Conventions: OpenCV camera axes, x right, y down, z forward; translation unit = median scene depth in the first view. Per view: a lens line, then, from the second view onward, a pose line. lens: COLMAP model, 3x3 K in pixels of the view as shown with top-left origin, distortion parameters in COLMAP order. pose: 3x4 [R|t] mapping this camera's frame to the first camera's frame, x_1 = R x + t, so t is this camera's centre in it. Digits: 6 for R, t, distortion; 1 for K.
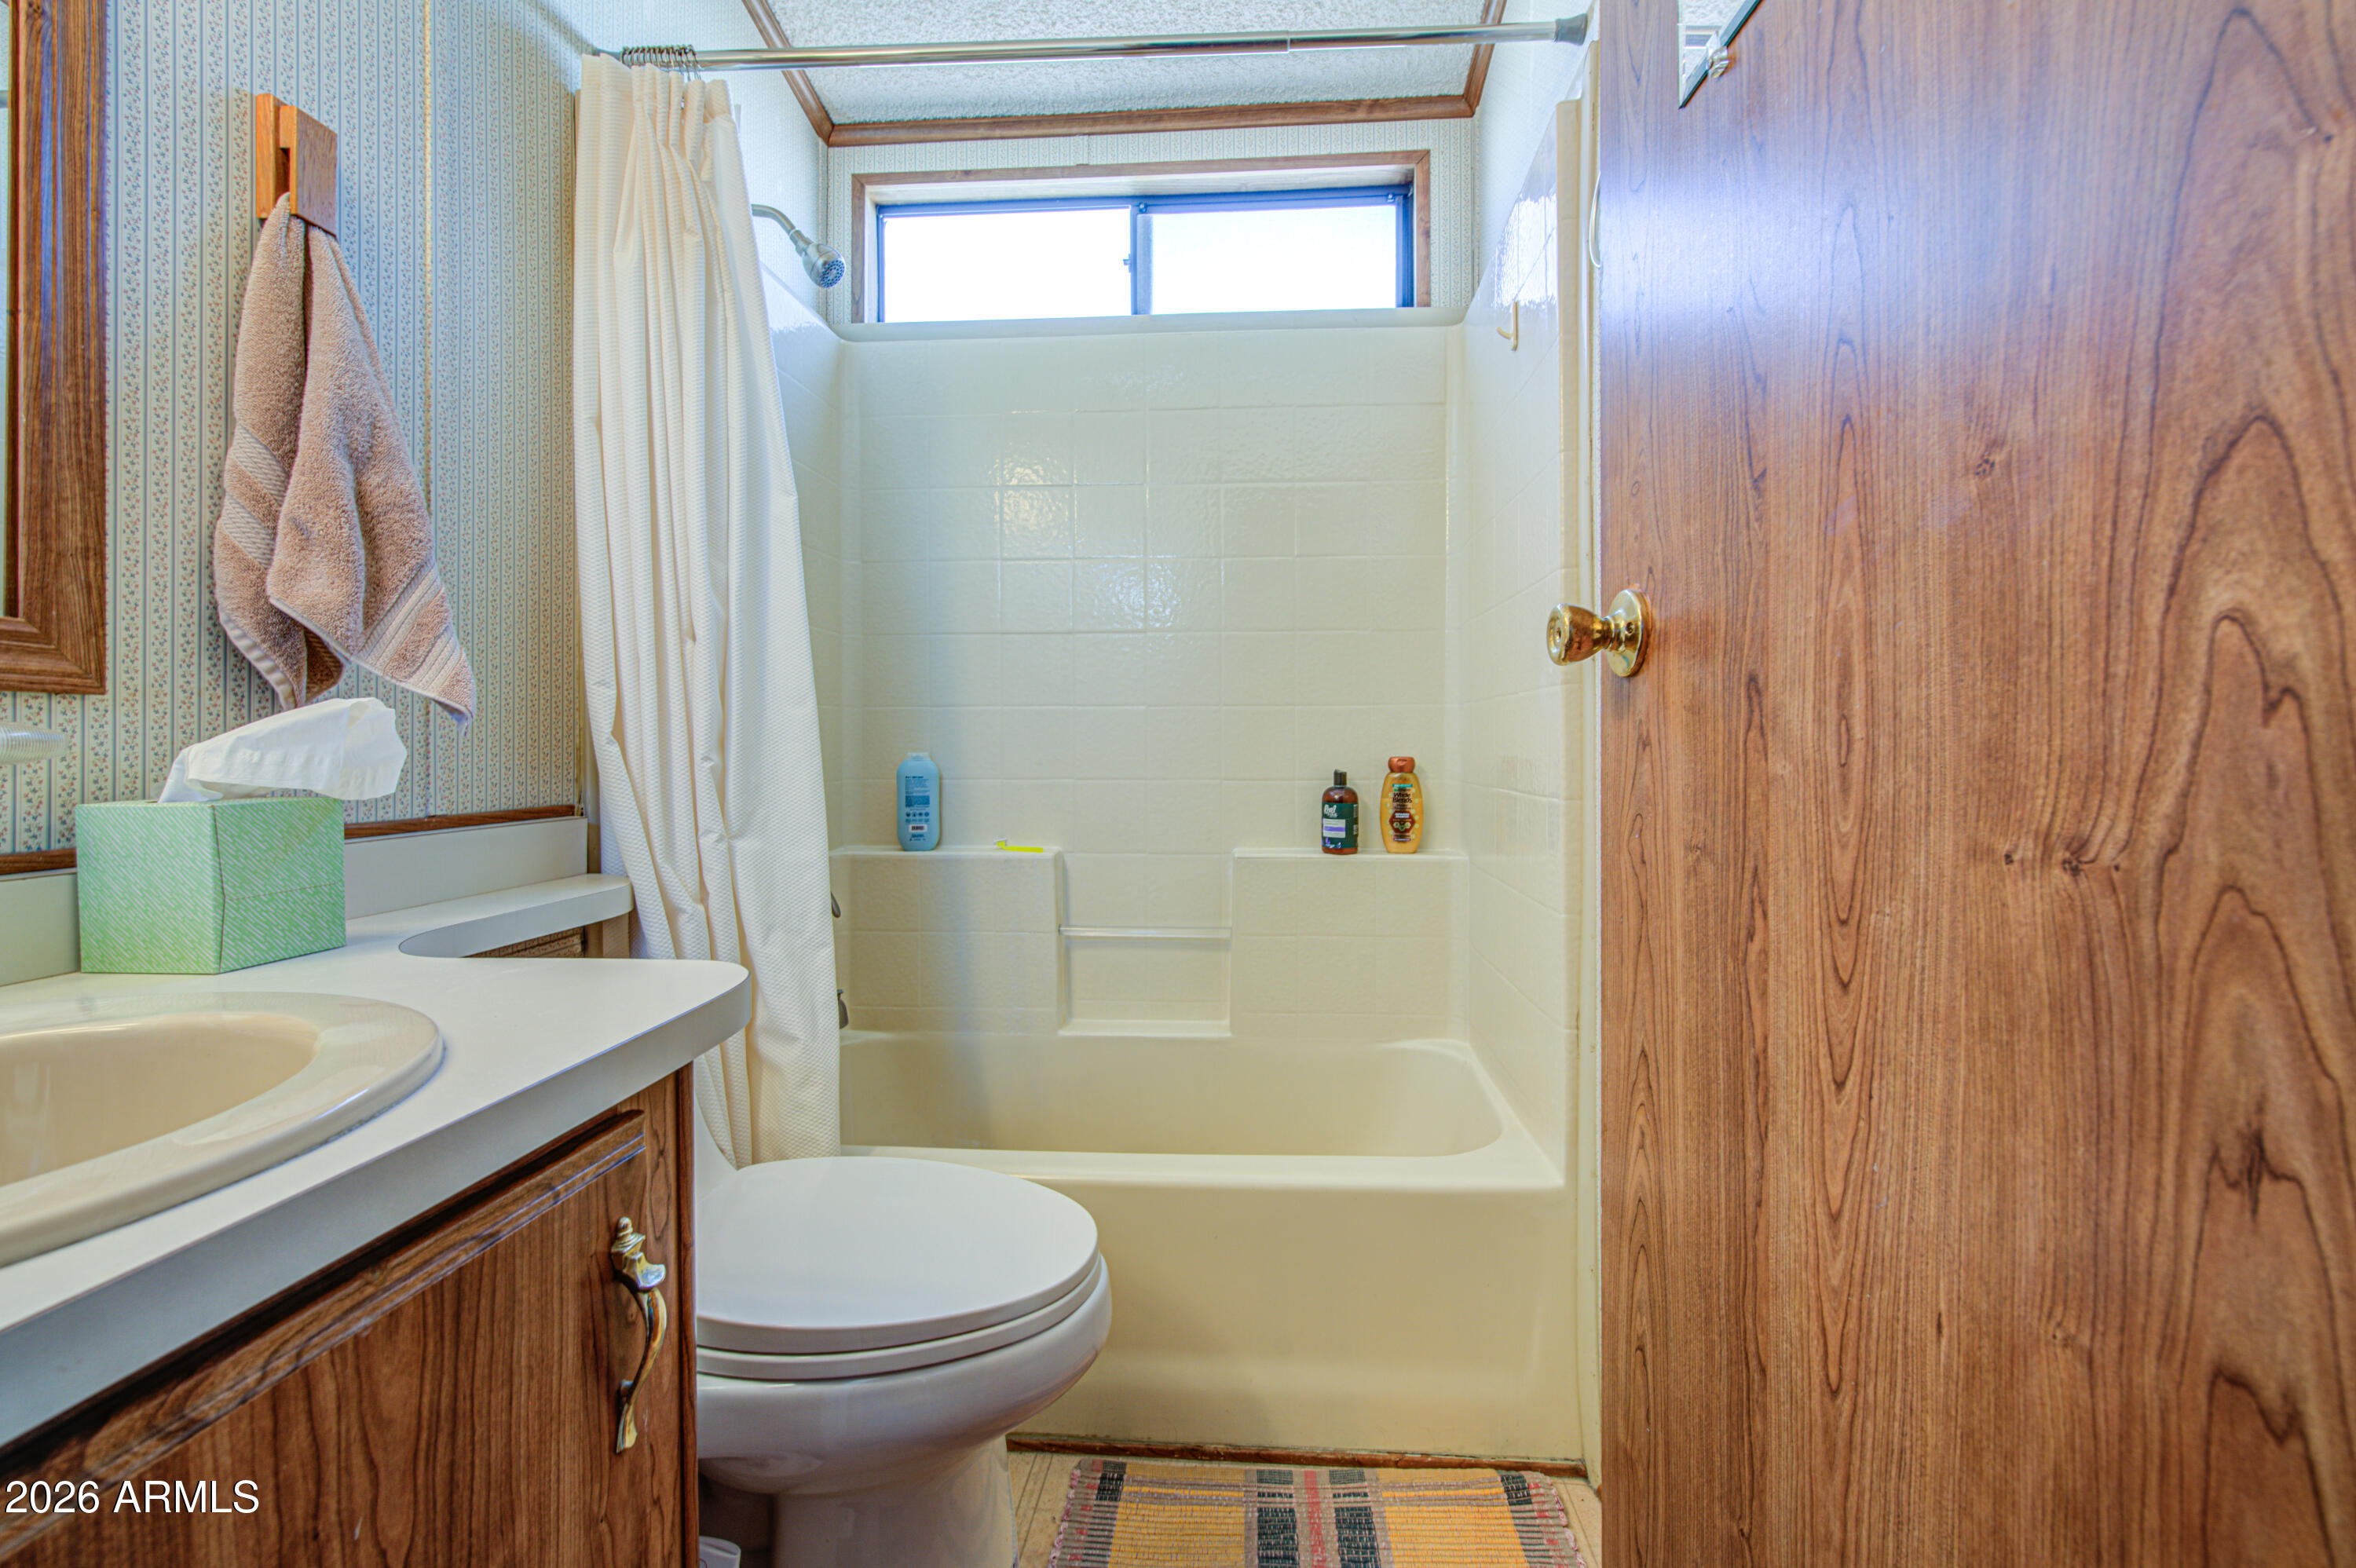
lens RADIAL K [[980.0, 0, 1189.9], [0, 980.0, 745.9], [0, 0, 1]] dist [0.000011, -0.001344]
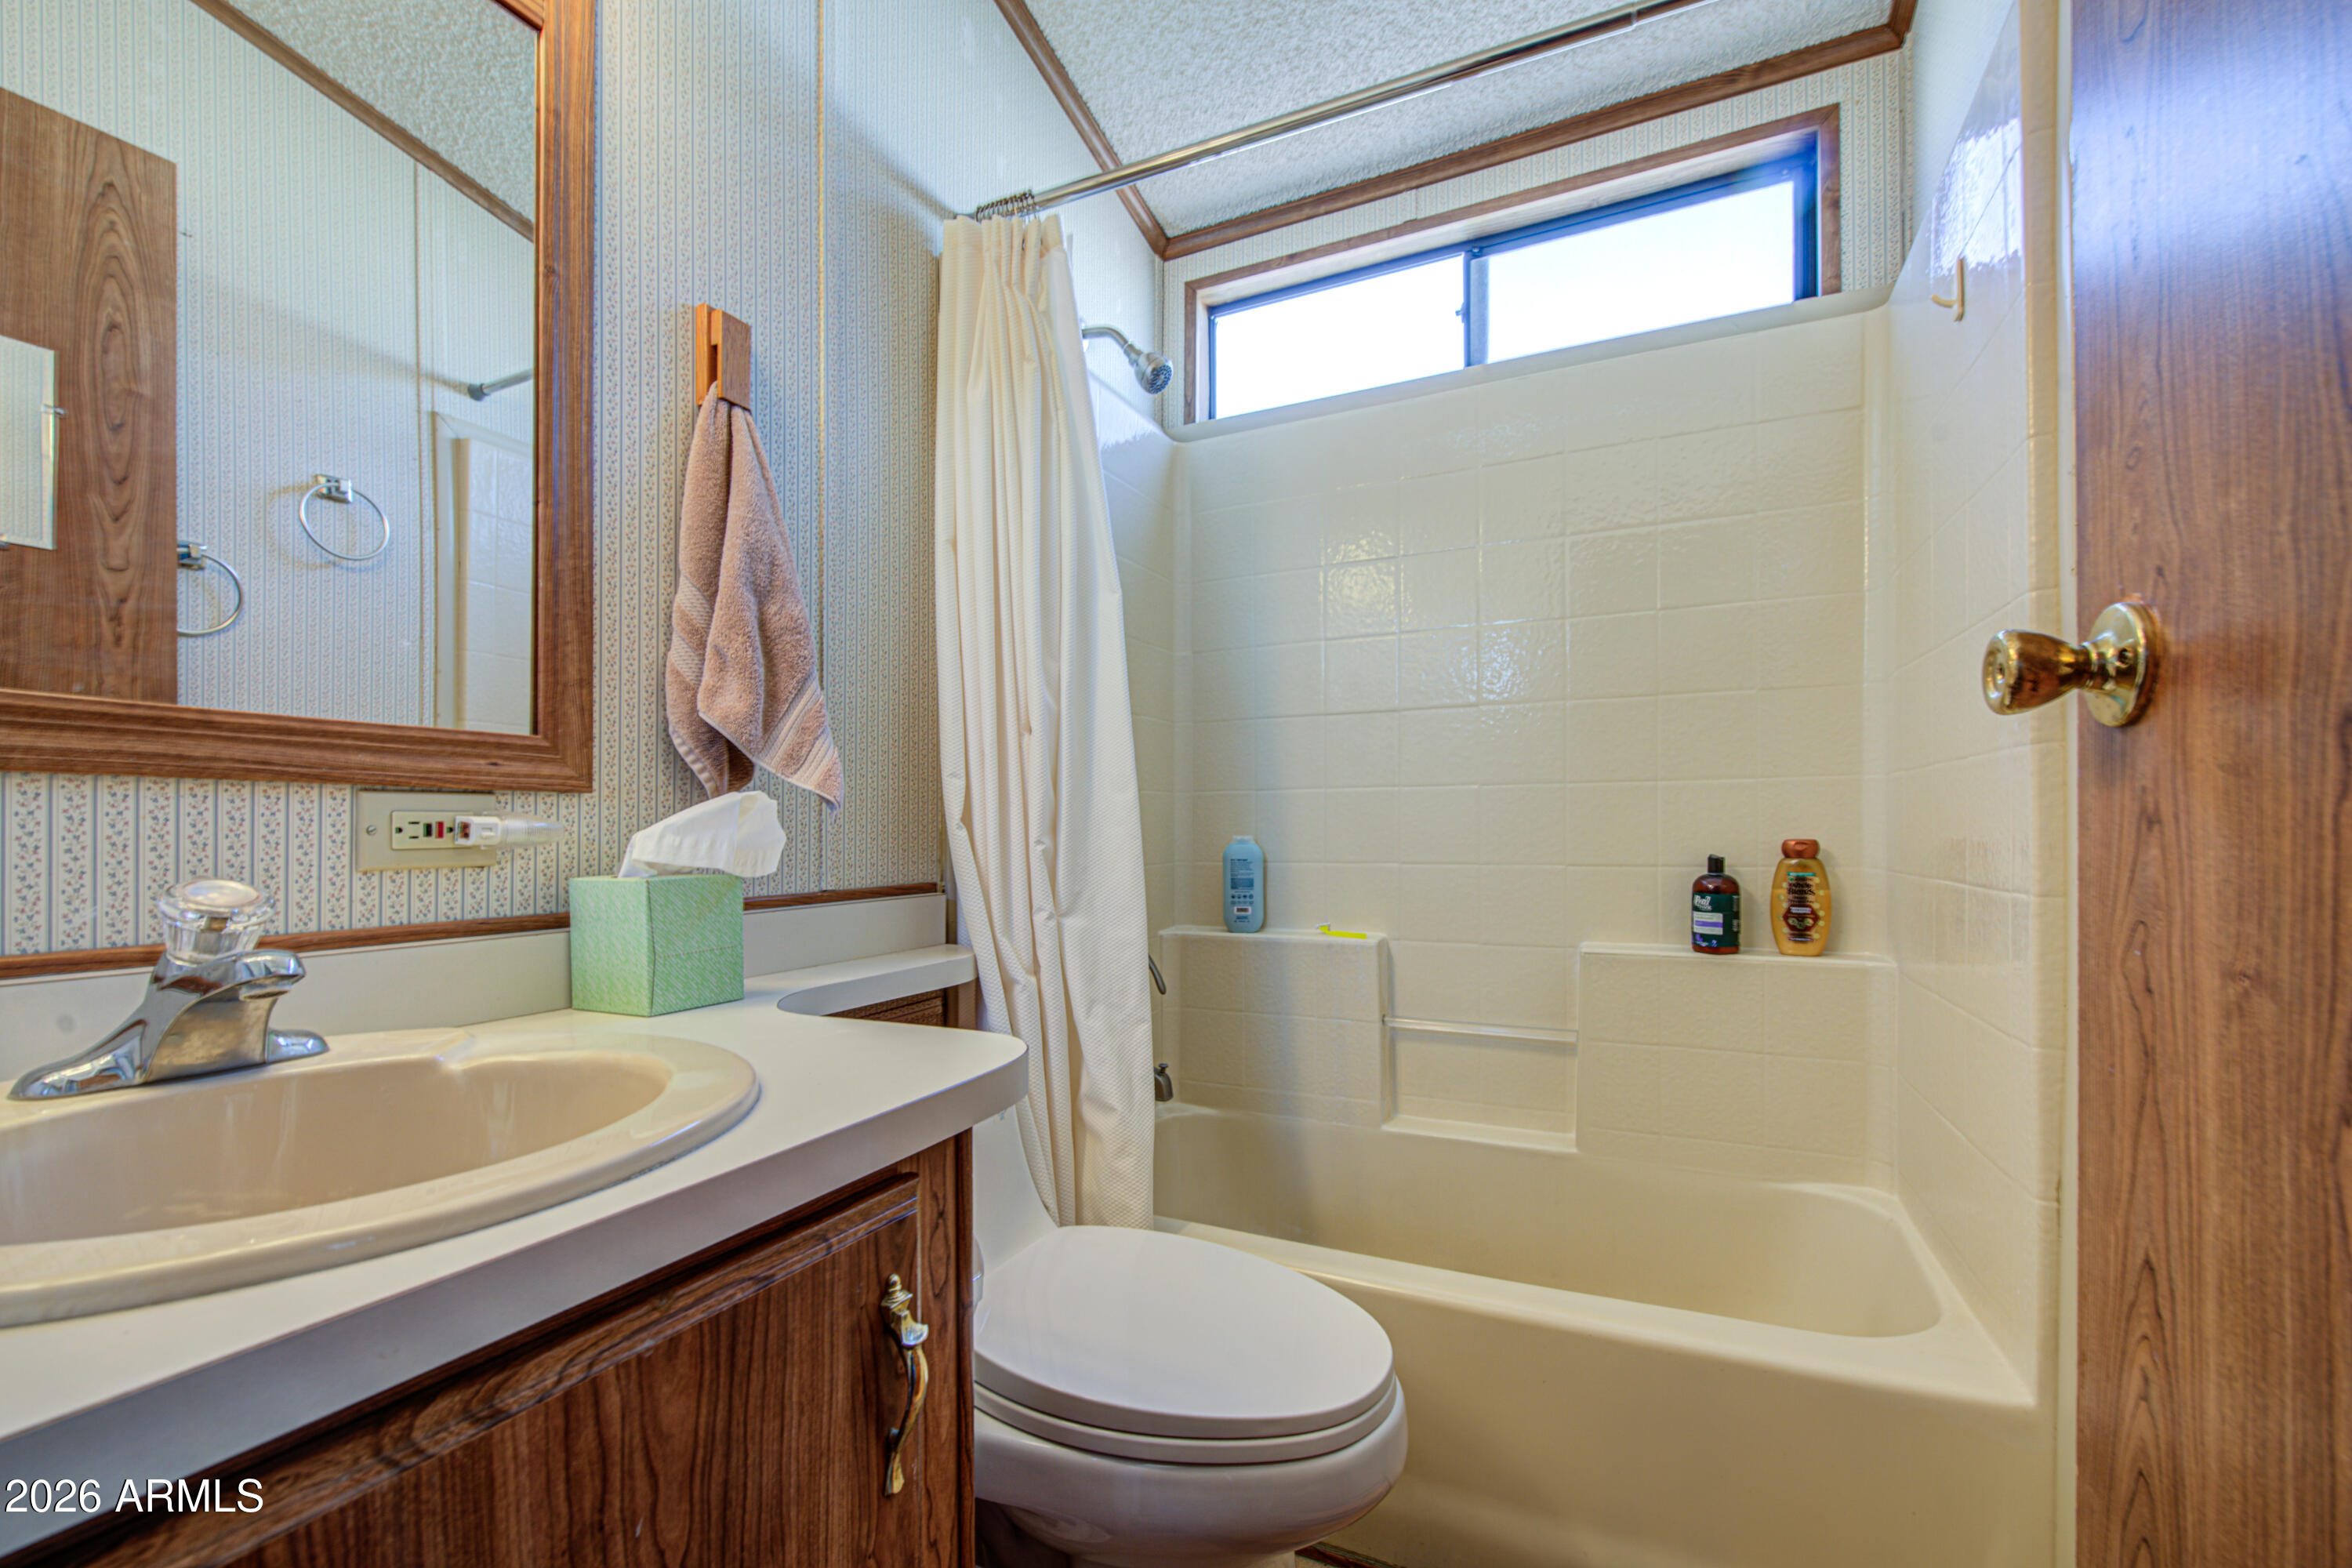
lens RADIAL K [[970.4, 0, 1173.0], [0, 970.4, 828.7], [0, 0, 1]] dist [0.004442, -0.004706]
pose [[0.928635, -0.005316, -0.370958, 0.061182], [0.005360, 0.999985, -0.000911, 0.000040], [0.370957, -0.001142, 0.928649, 0.083482]]
